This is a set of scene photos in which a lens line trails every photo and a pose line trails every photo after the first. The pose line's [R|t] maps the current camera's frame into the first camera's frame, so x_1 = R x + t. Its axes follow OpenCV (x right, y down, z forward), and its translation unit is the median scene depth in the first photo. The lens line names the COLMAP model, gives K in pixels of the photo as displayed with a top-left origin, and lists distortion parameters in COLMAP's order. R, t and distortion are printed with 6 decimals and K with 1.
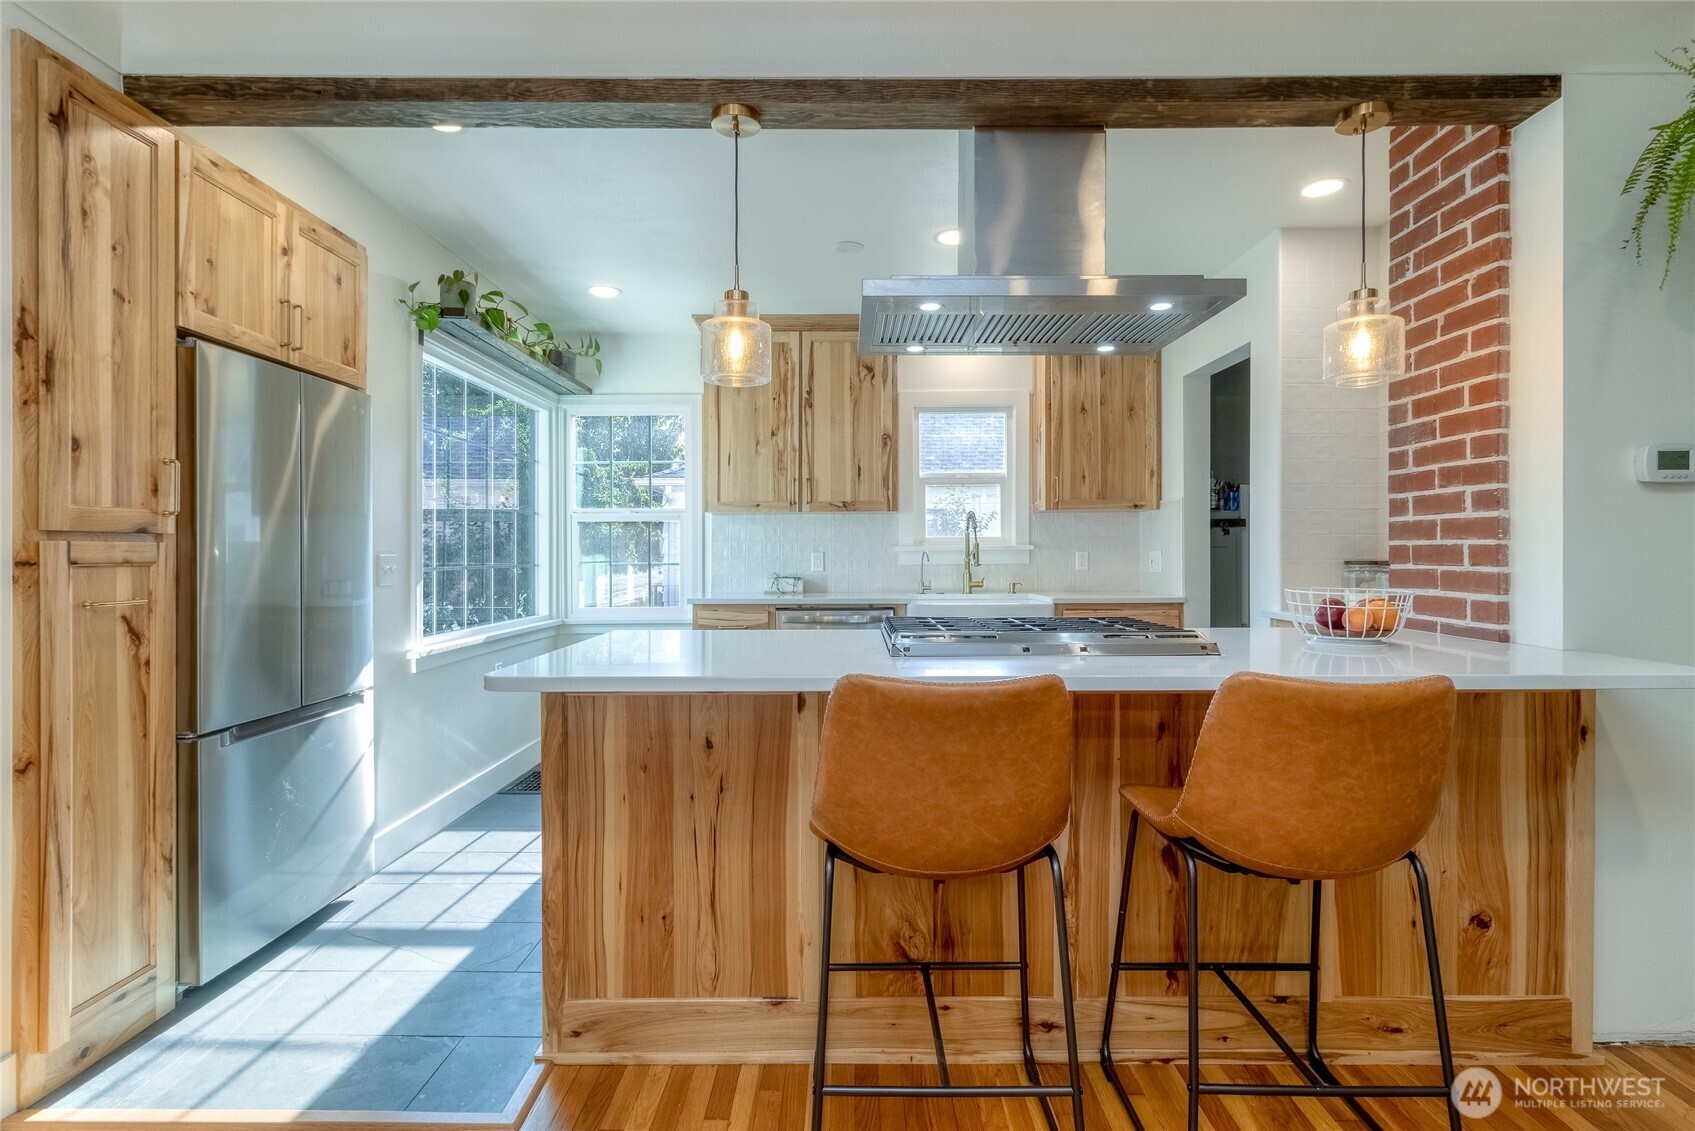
lens RADIAL K [[798.9, 0, 845.1], [0, 798.9, 555.4], [0, 0, 1]] dist [0.004479, 0.000354]
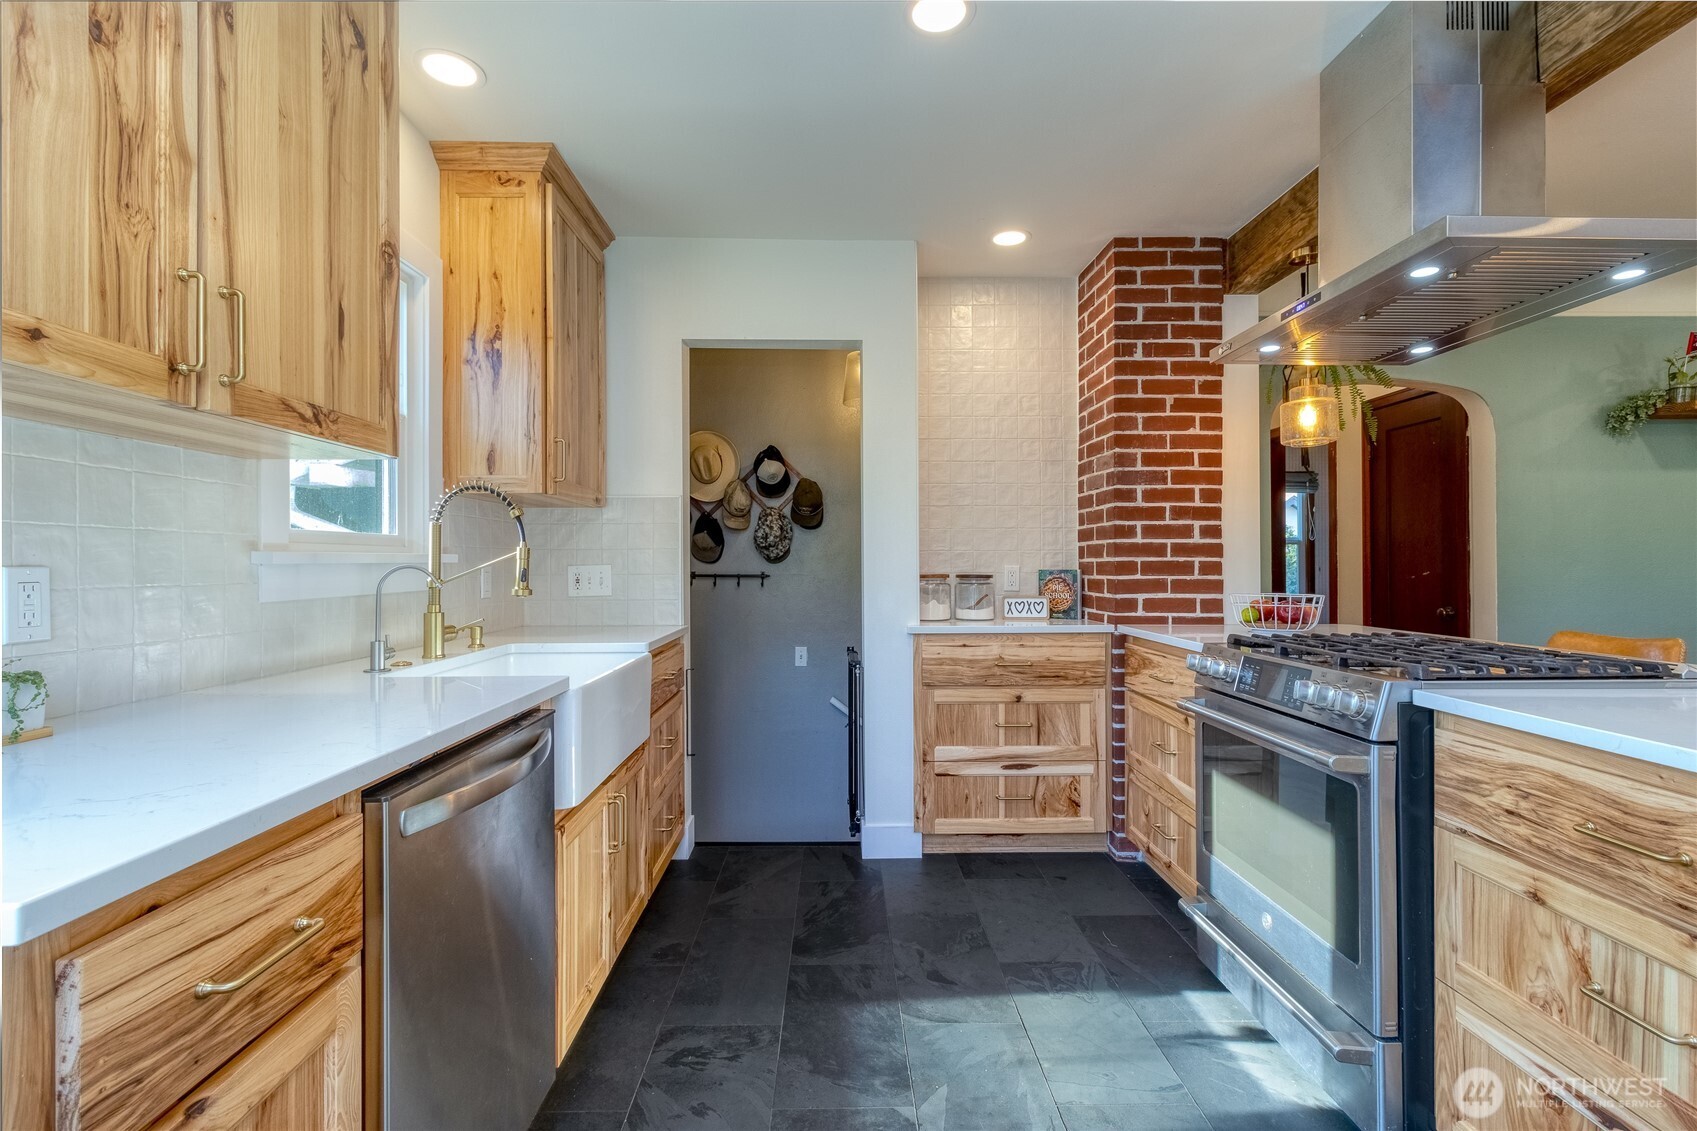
lens RADIAL K [[799.8, 0, 846.6], [0, 799.8, 567.3], [0, 0, 1]] dist [0.004479, 0.000354]
pose [[-0.022901, 0.006194, 0.999719, -0.637374], [0.009831, 0.999934, -0.005970, 0.000549], [-0.999689, 0.009691, -0.022961, 1.596051]]
